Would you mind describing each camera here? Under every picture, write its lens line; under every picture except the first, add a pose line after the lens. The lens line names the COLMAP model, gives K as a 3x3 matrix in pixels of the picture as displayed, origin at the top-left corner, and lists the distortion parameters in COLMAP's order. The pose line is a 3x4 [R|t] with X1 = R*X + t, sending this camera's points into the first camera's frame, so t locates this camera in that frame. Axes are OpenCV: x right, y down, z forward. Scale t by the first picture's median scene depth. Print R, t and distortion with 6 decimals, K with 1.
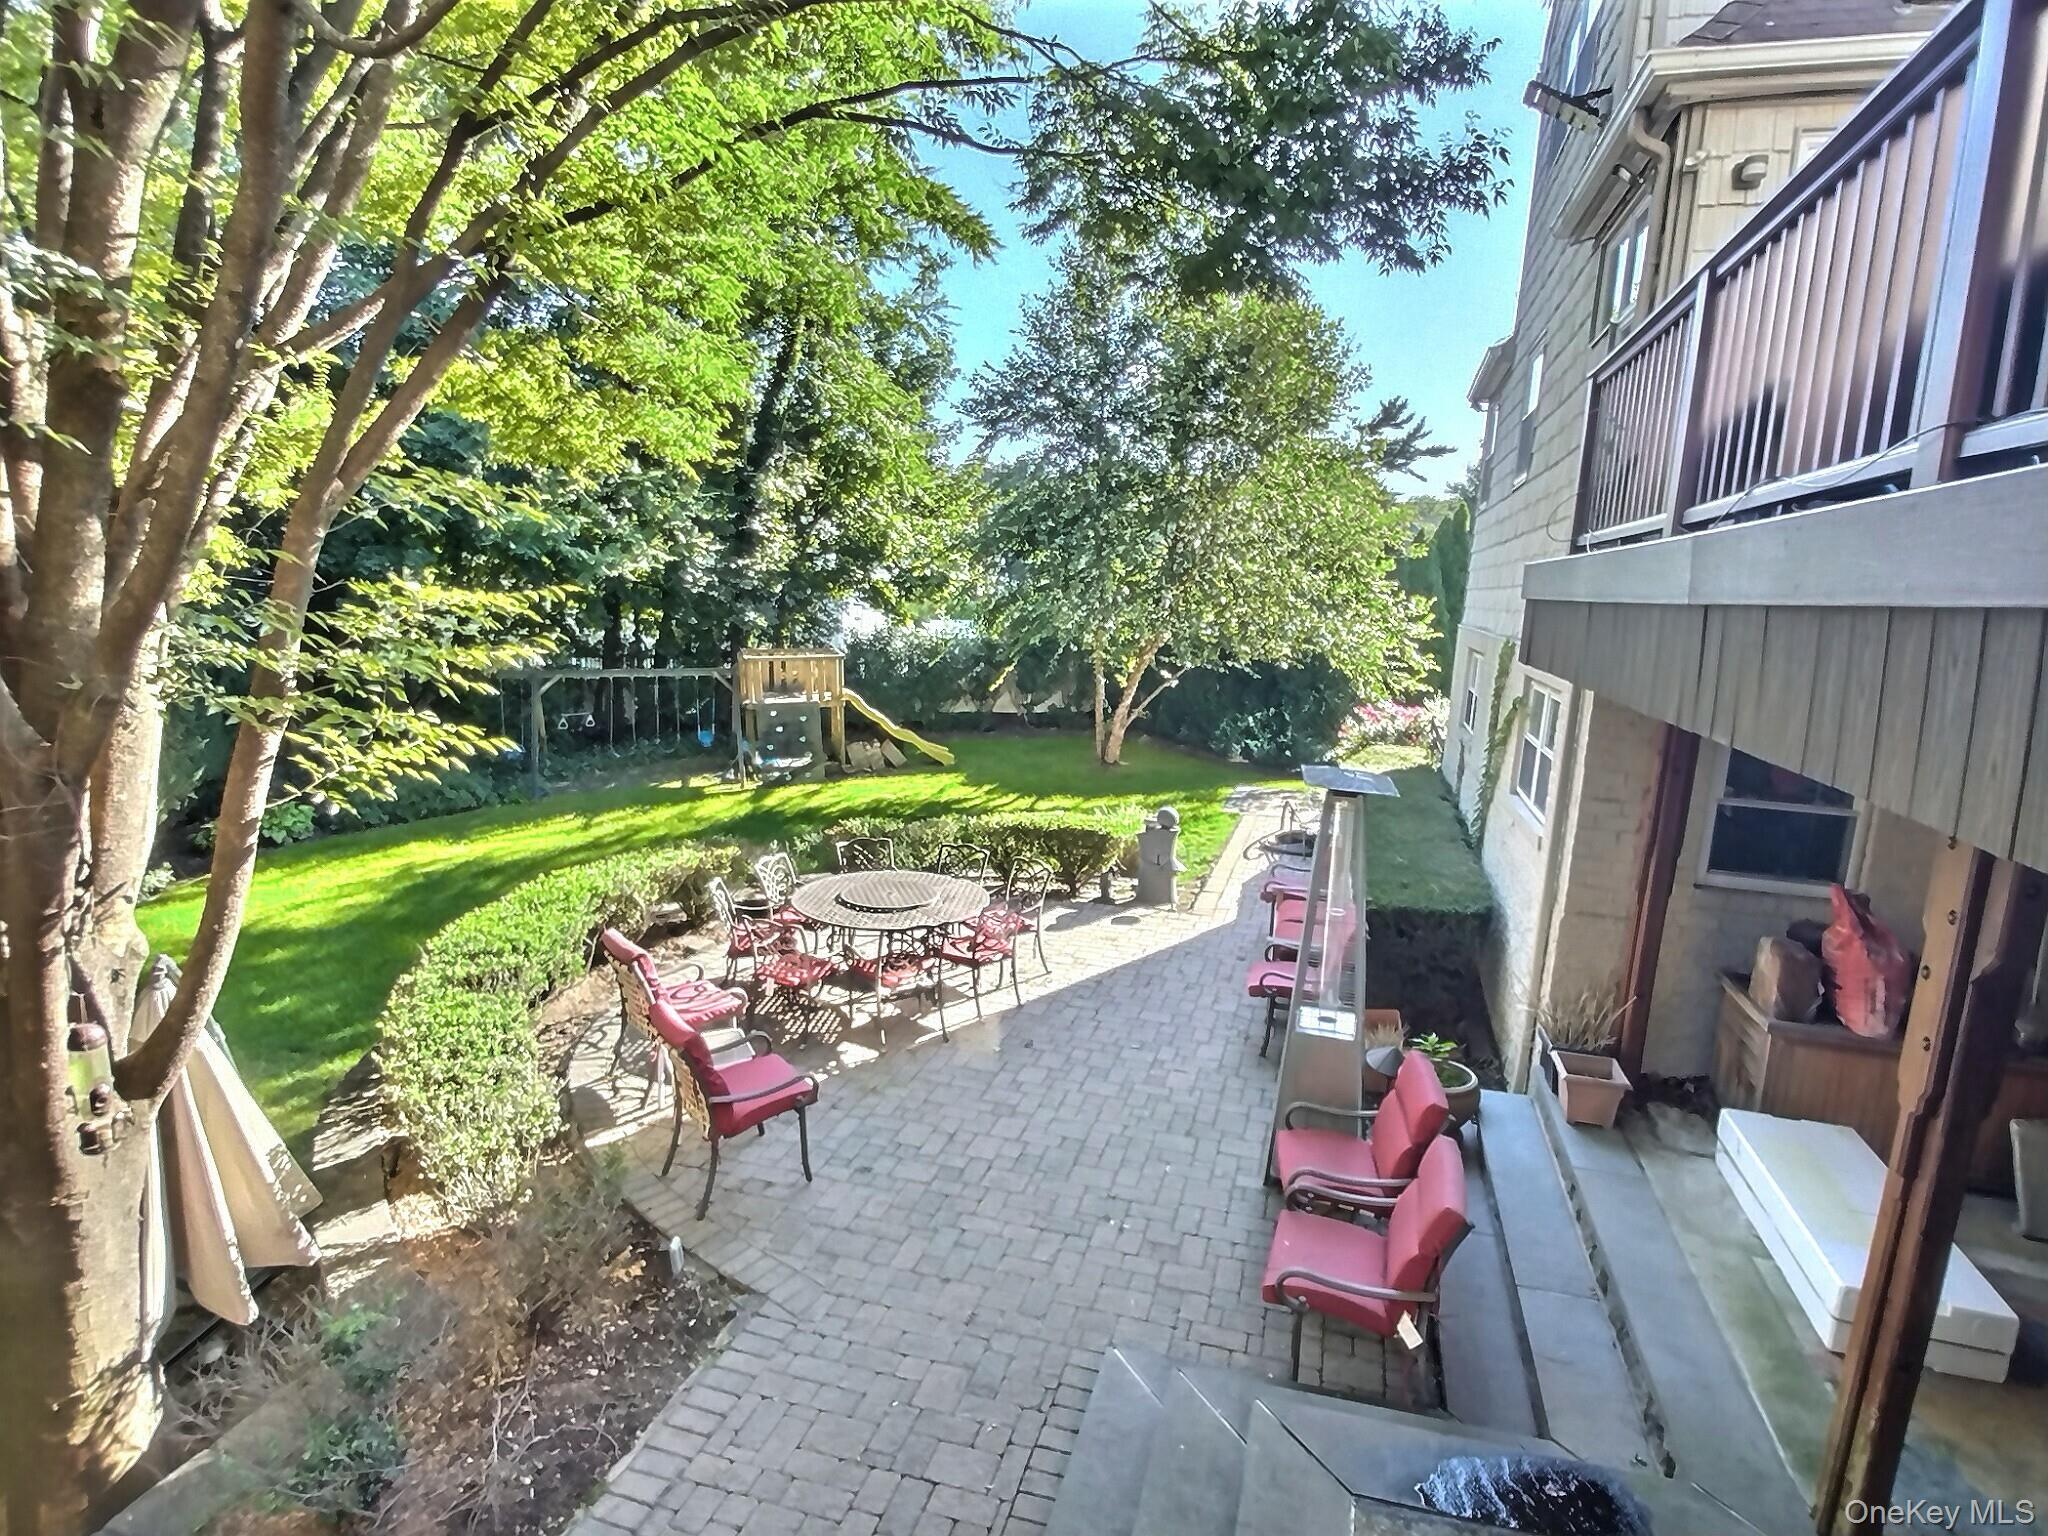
lens RADIAL K [[1053.1, 0, 1062.8], [0, 1053.1, 759.5], [0, 0, 1]] dist [0.003253, -0.002078]
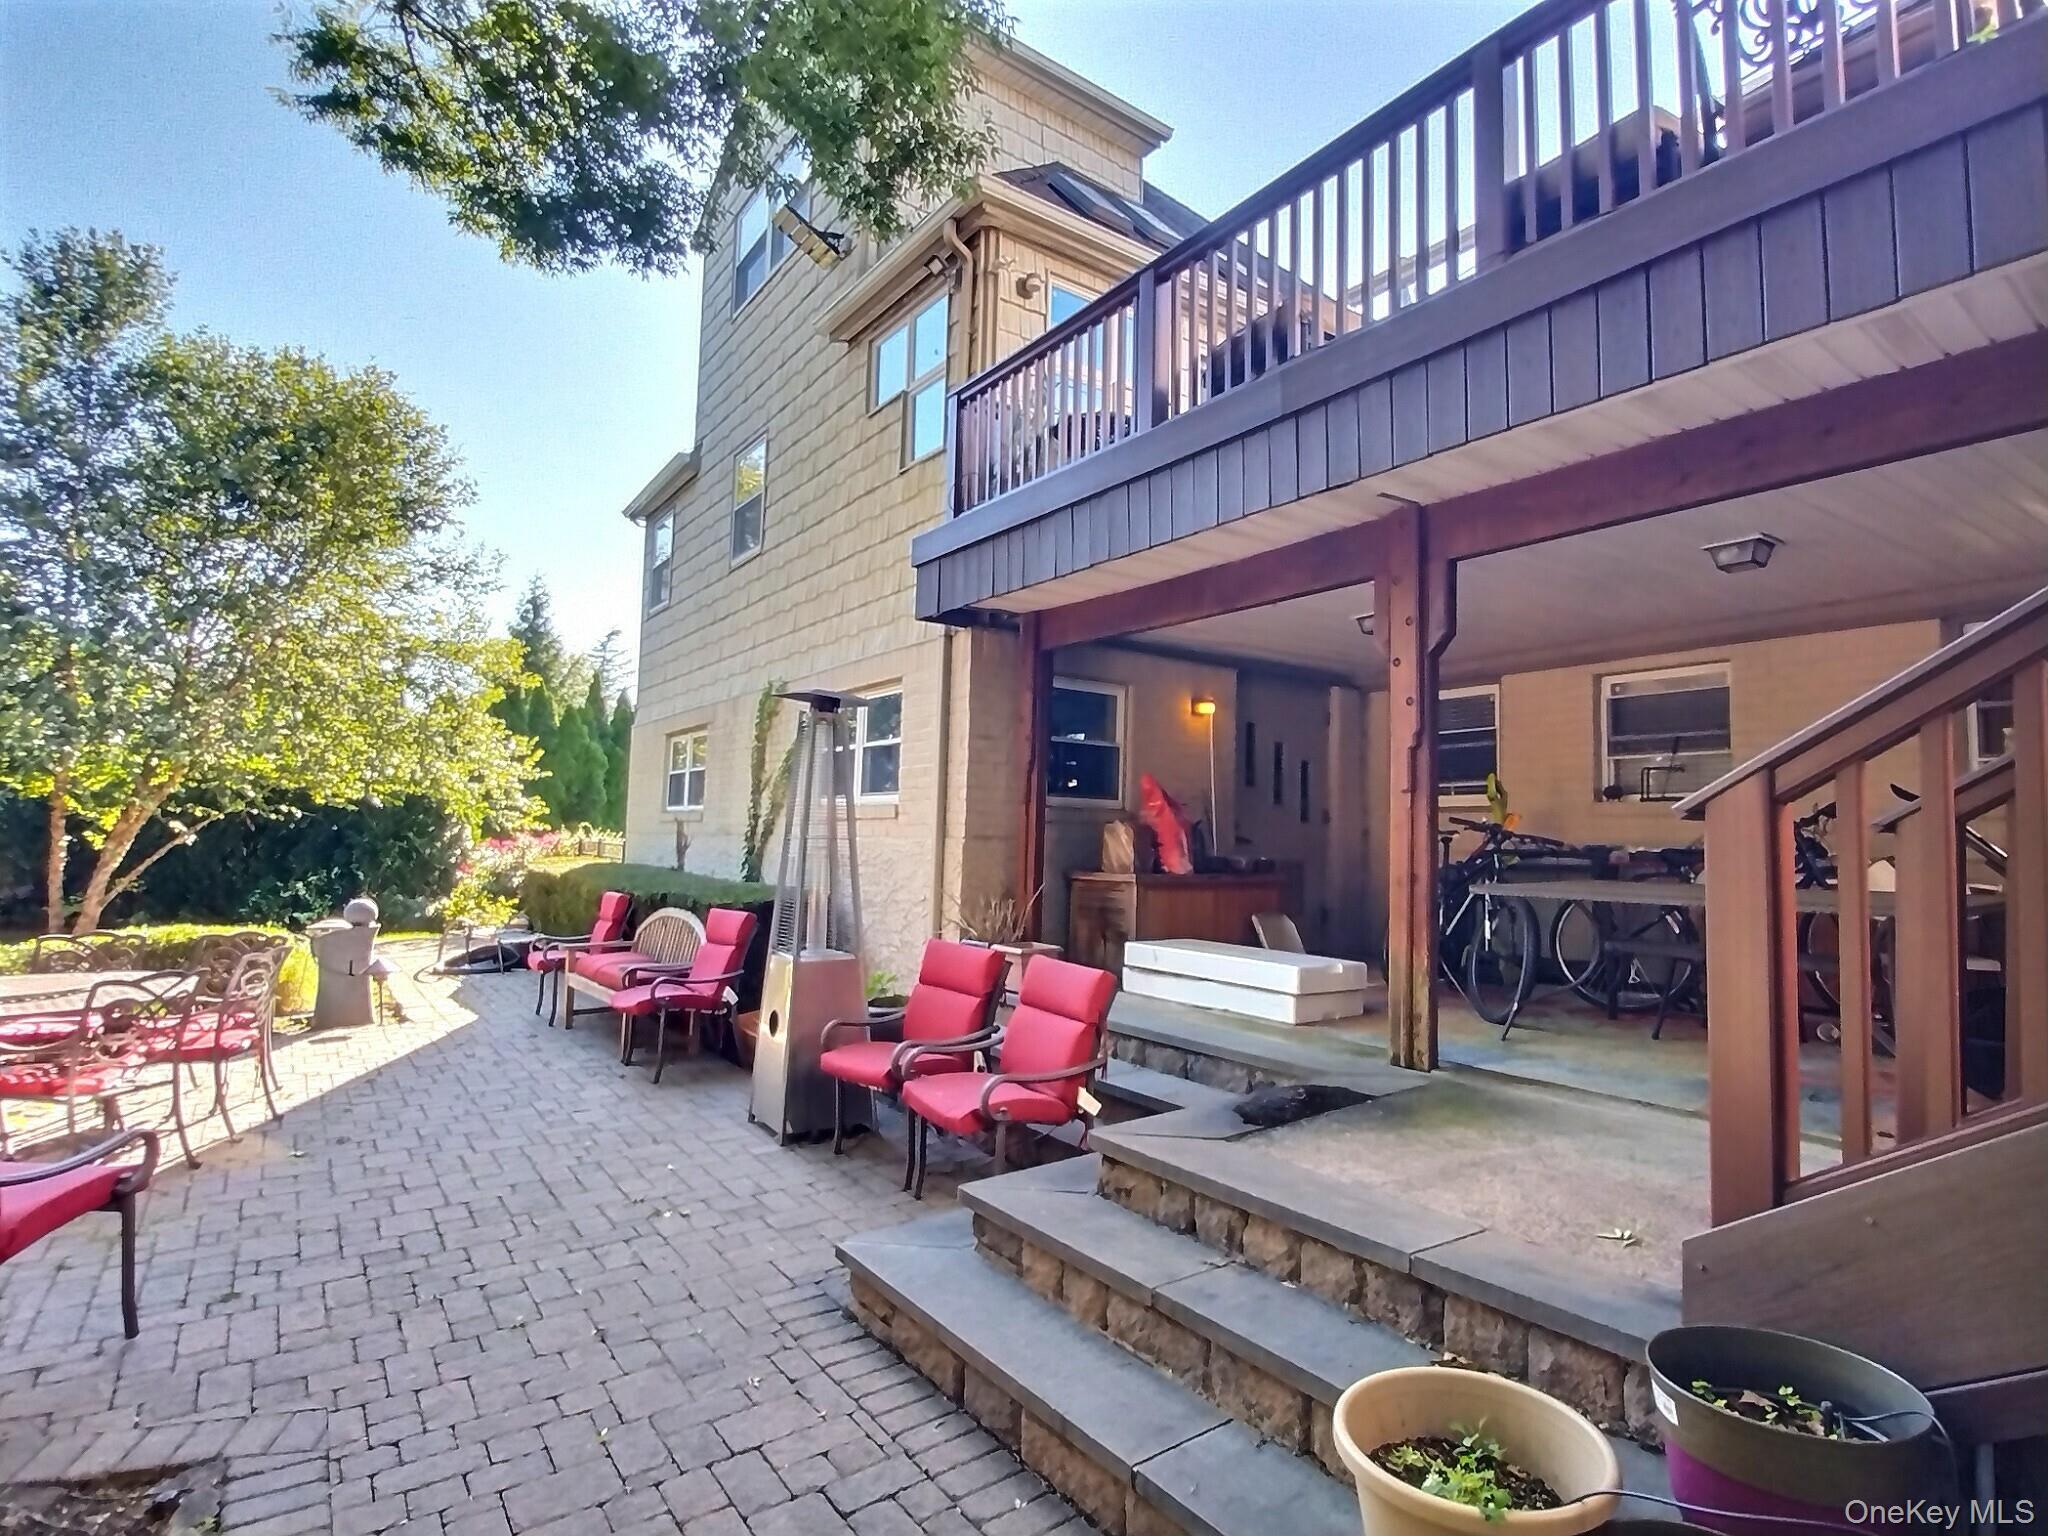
lens RADIAL K [[1053.1, 0, 1033.2], [0, 1053.1, 771.9], [0, 0, 1]] dist [0.003253, -0.002078]
pose [[0.623731, 0.022852, 0.781305, -0.371005], [0.139996, 0.980143, -0.140429, 0.241561], [-0.768999, 0.196970, 0.608147, 0.223248]]
